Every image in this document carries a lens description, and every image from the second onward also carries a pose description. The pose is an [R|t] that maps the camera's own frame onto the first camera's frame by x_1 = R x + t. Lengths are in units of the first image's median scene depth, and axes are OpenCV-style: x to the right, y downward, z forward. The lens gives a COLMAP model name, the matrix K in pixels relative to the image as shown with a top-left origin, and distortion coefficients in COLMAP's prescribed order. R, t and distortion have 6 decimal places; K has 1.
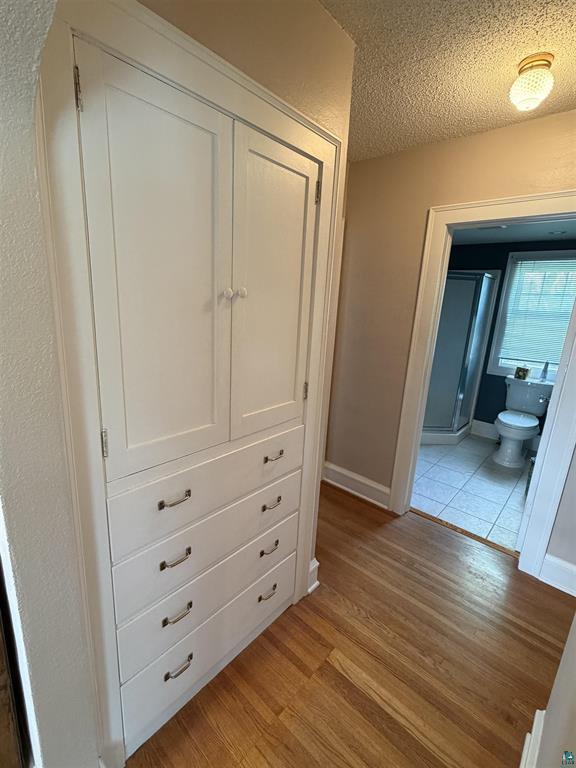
lens RADIAL K [[352.3, 0, 291.1], [0, 352.3, 382.8], [0, 0, 1]] dist [-0.000598, -0.000282]
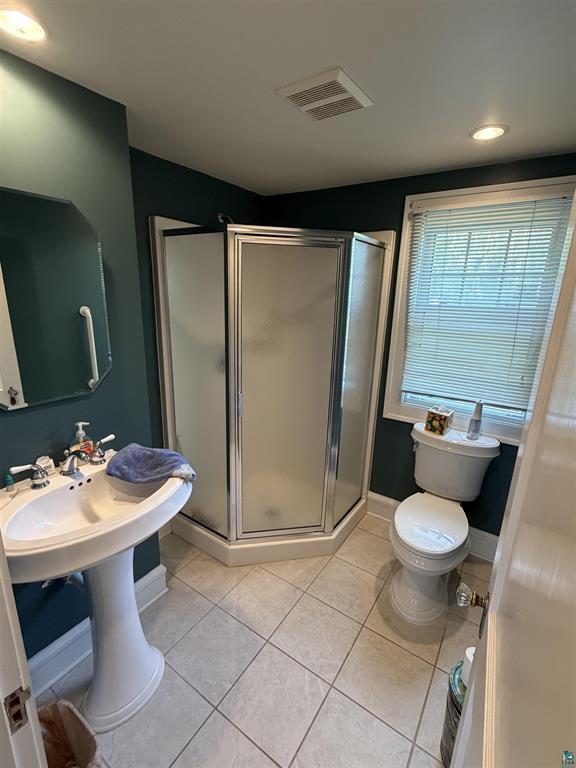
lens RADIAL K [[352.3, 0, 283.6], [0, 352.3, 383.6], [0, 0, 1]] dist [-0.000598, -0.000282]
pose [[0.991711, -0.056669, 0.115317, 0.361977], [0.054625, 0.998290, 0.020813, -0.109076], [-0.116300, -0.014341, 0.993111, 0.492520]]
